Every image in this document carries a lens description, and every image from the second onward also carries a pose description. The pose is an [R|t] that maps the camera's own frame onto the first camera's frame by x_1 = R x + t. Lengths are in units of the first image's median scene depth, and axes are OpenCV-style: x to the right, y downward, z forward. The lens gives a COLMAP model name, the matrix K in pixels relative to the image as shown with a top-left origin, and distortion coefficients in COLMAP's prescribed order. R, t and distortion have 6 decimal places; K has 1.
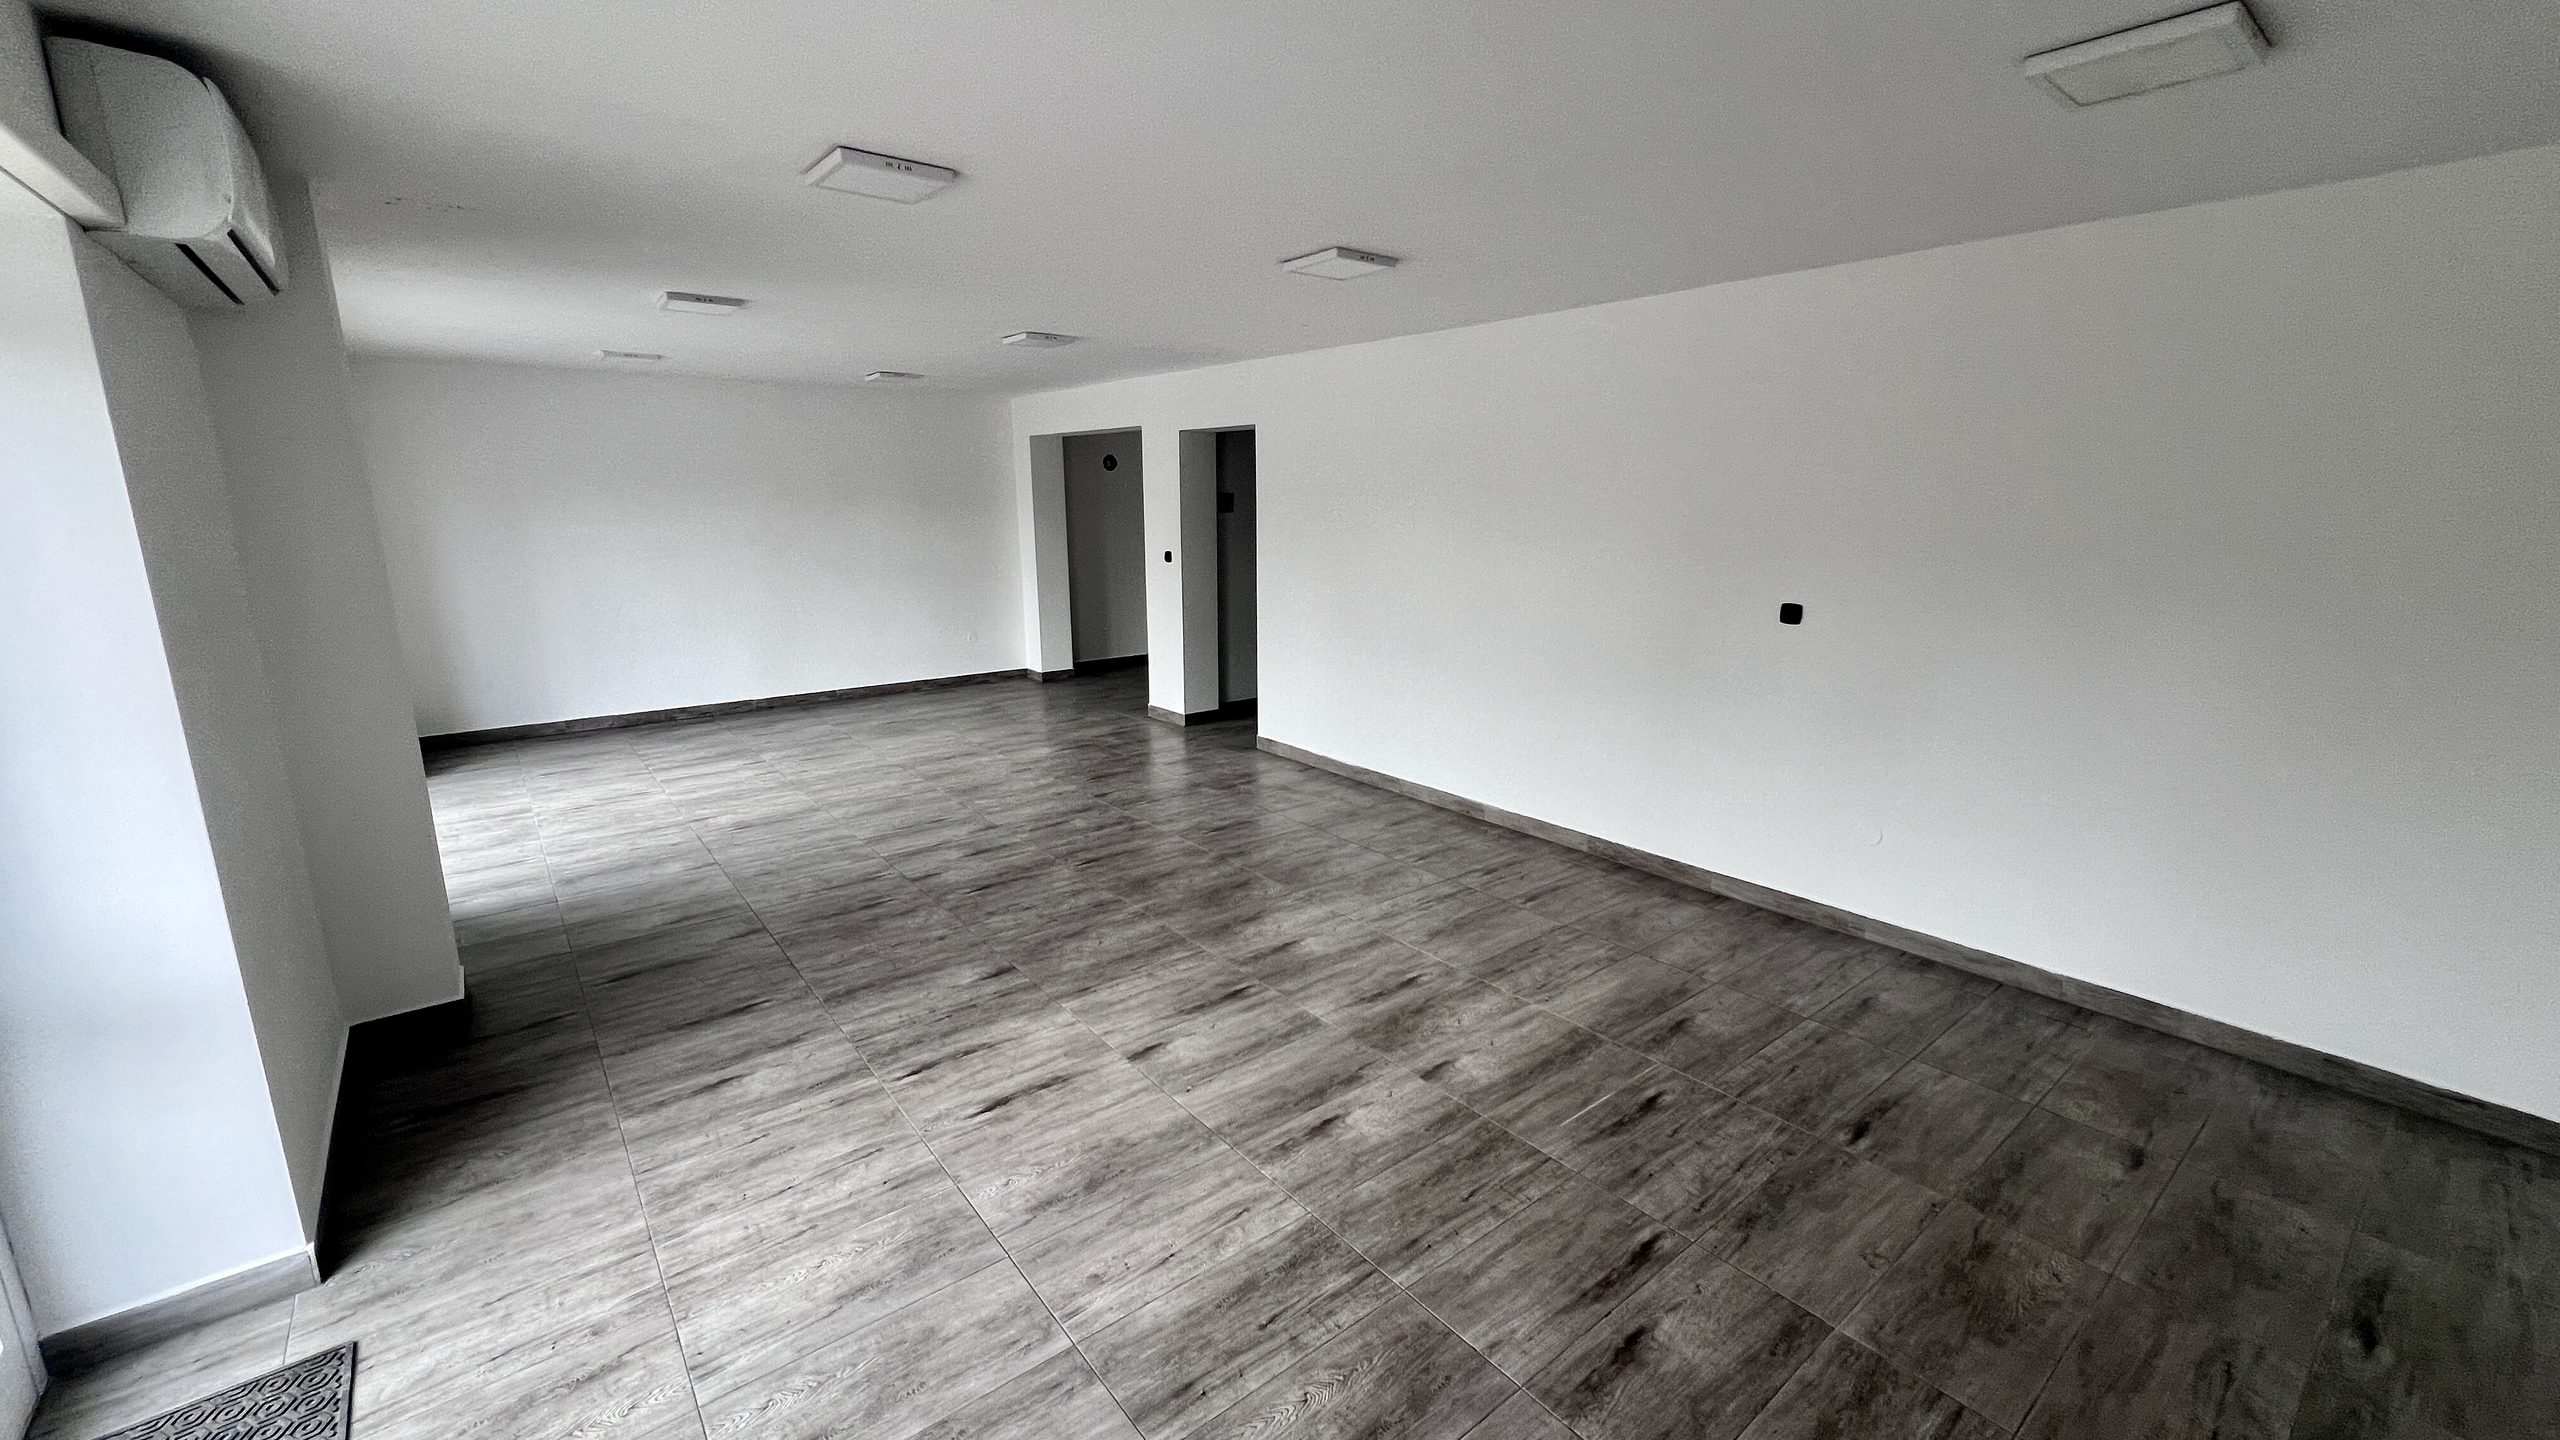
lens RADIAL K [[1020.1, 0, 1277.3], [0, 1020.1, 721.7], [0, 0, 1]] dist [-0.001210, 0.000165]
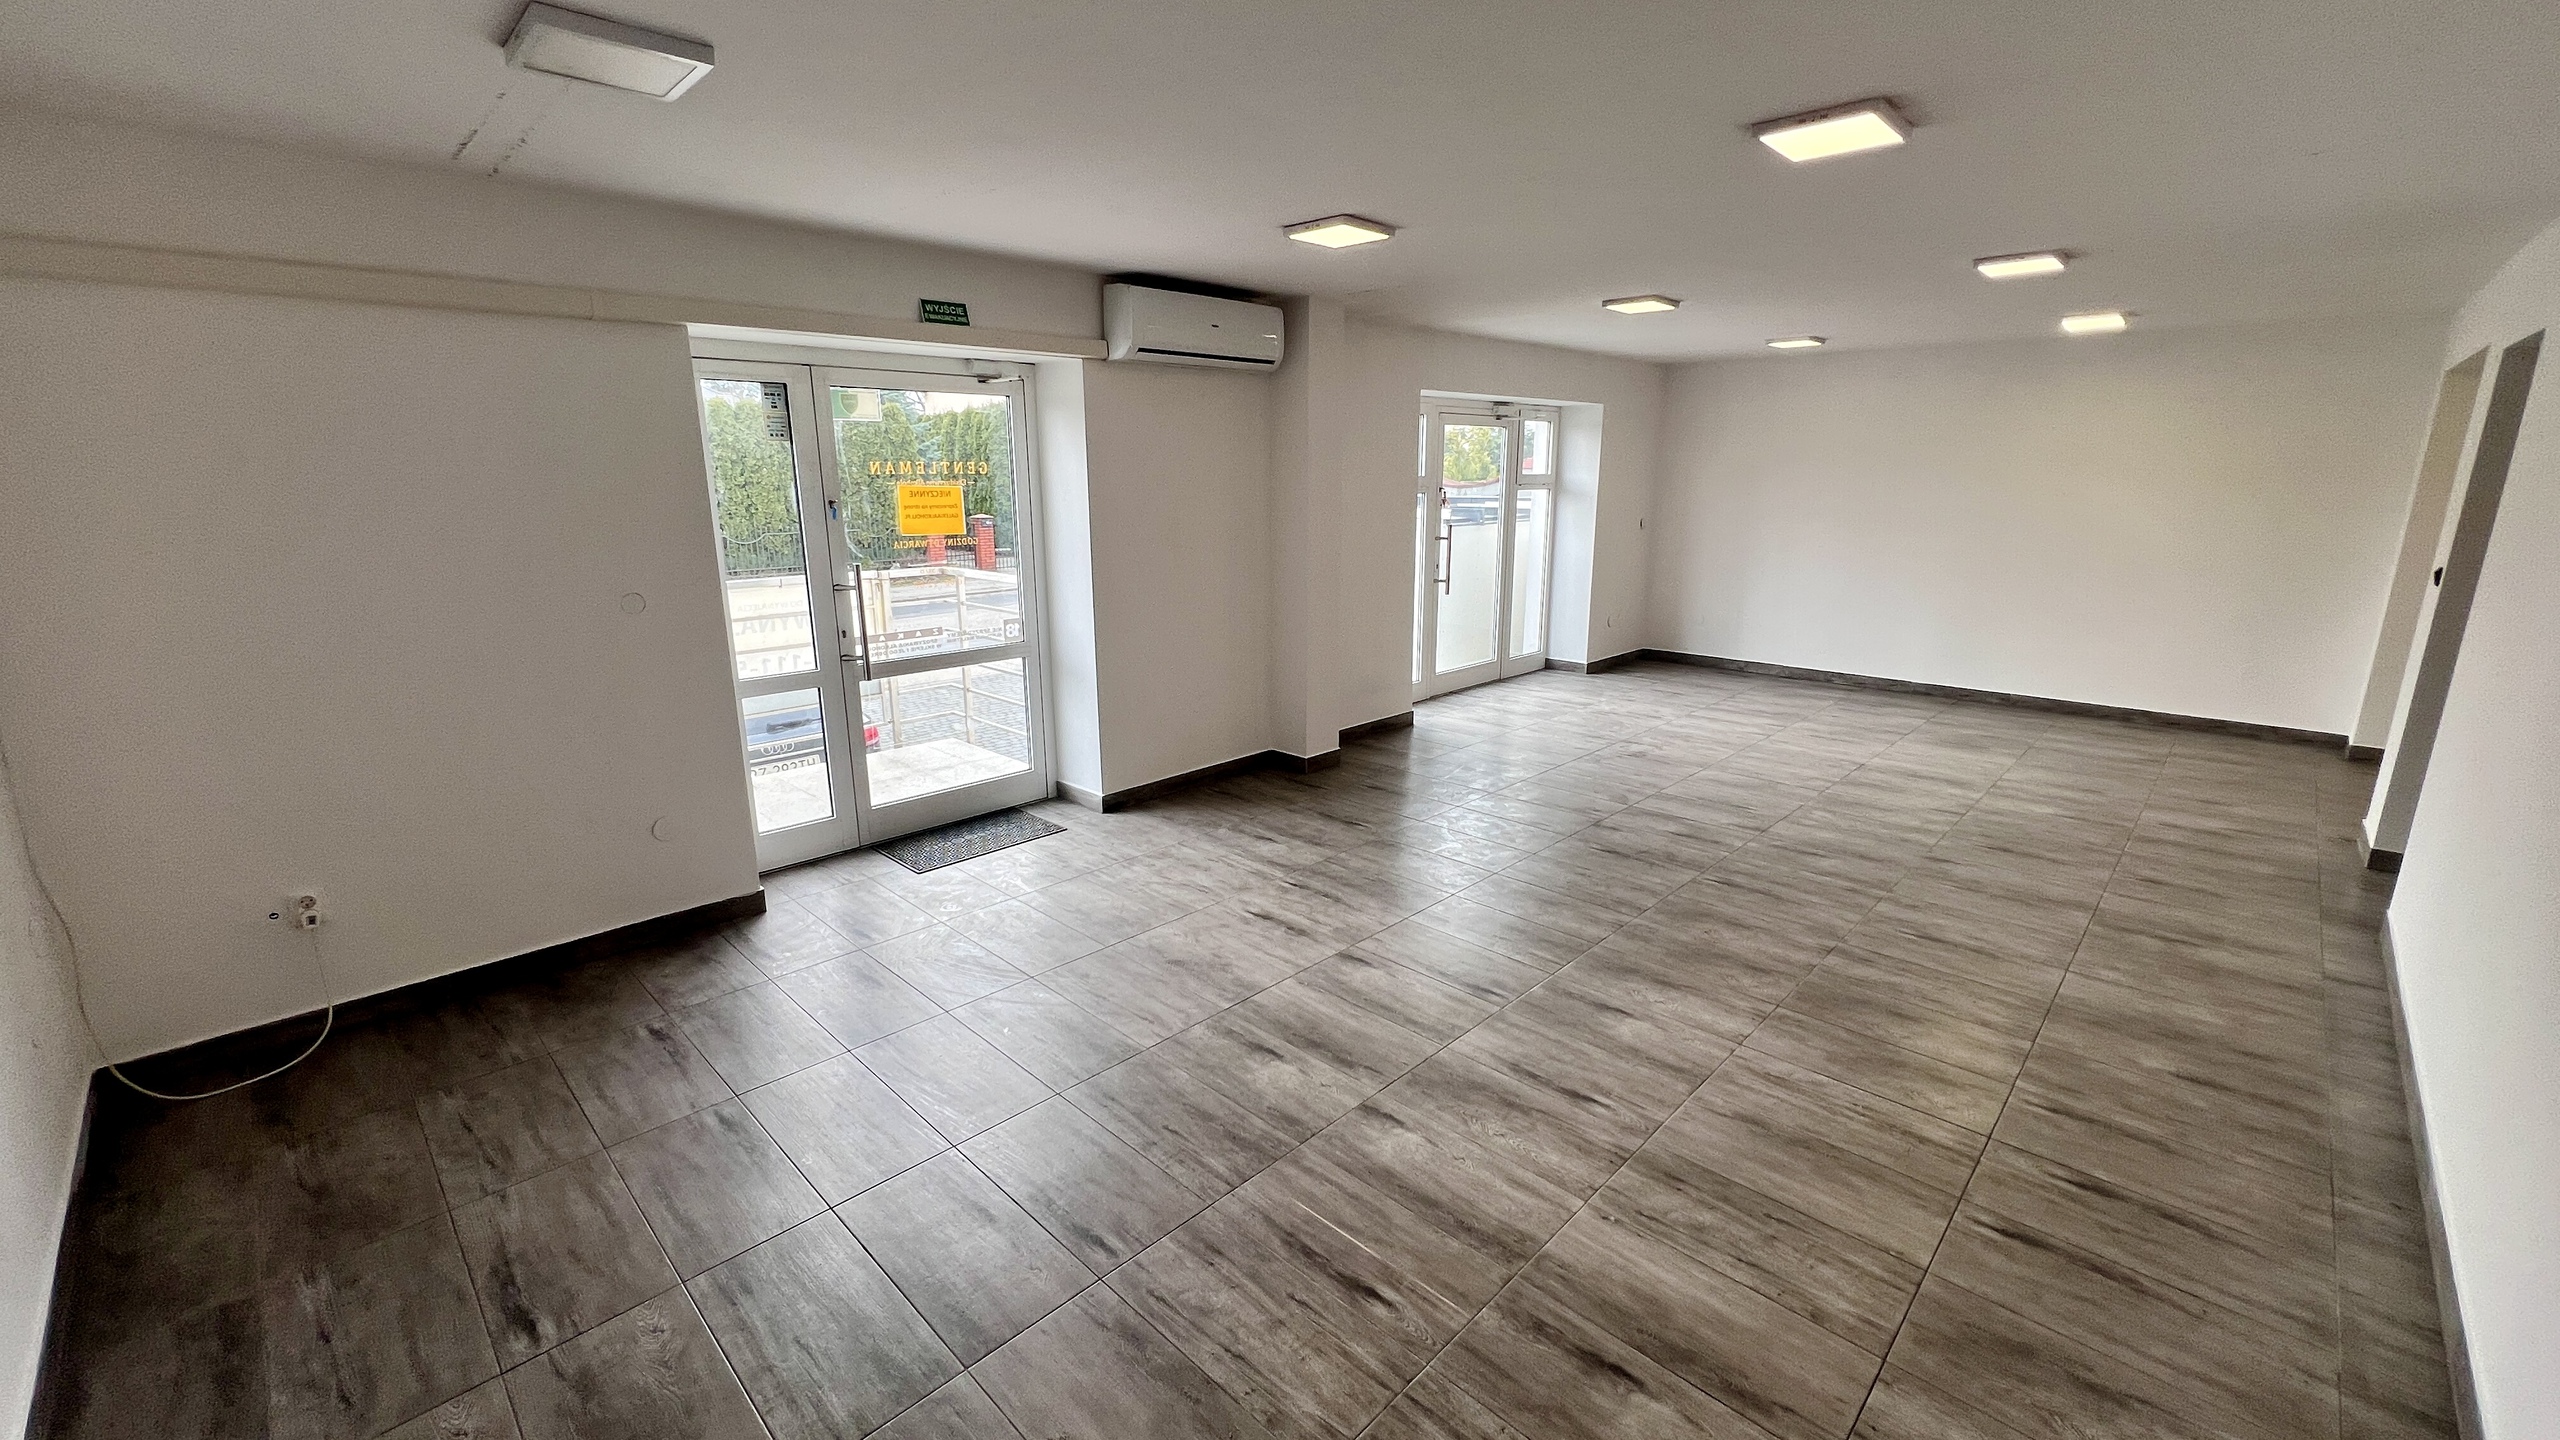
lens RADIAL K [[1020.1, 0, 1272.7], [0, 1020.1, 715.7], [0, 0, 1]] dist [-0.001210, 0.000165]
pose [[0.118960, 0.234989, -0.964691, 0.693050], [-0.216754, 0.954302, 0.205730, -0.116344], [0.968951, 0.184627, 0.164458, 0.522944]]
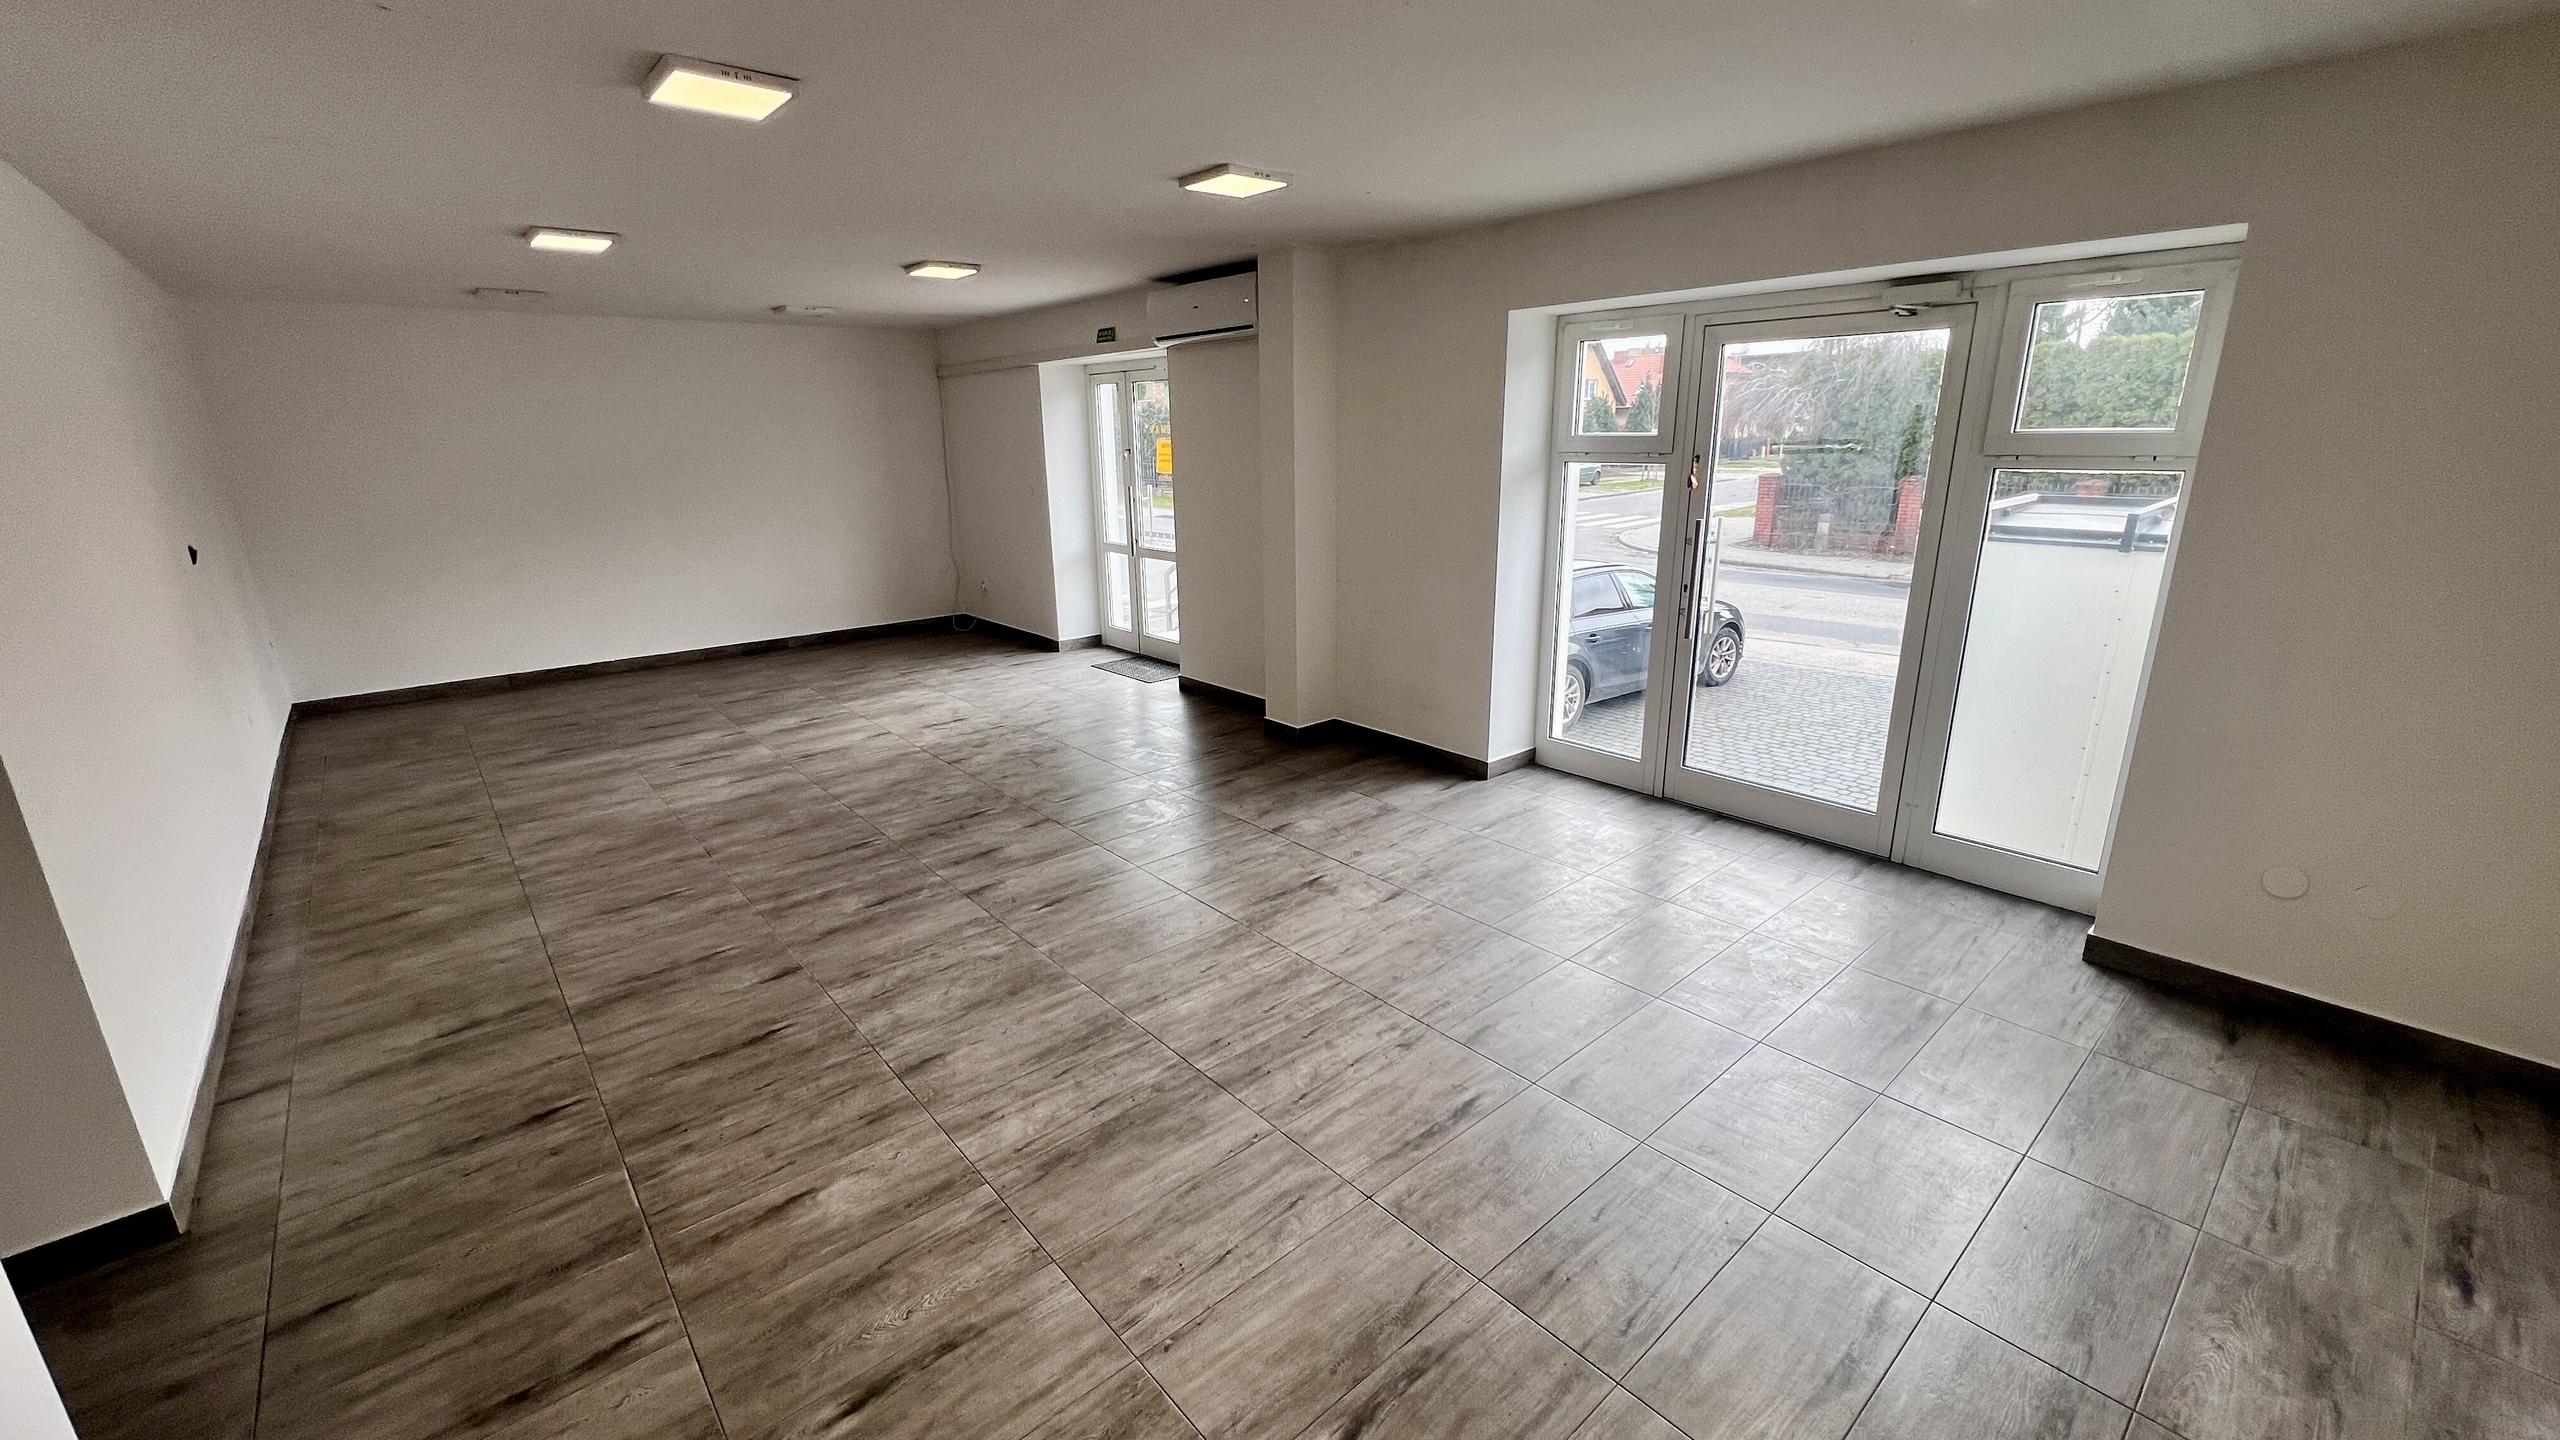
lens RADIAL K [[1020.1, 0, 1276.1], [0, 1020.1, 714.2], [0, 0, 1]] dist [-0.001210, 0.000165]
pose [[-0.999010, 0.026097, -0.036039, -0.613338], [0.005850, 0.879942, 0.475045, -0.462581], [0.044109, 0.474363, -0.879223, 2.064163]]
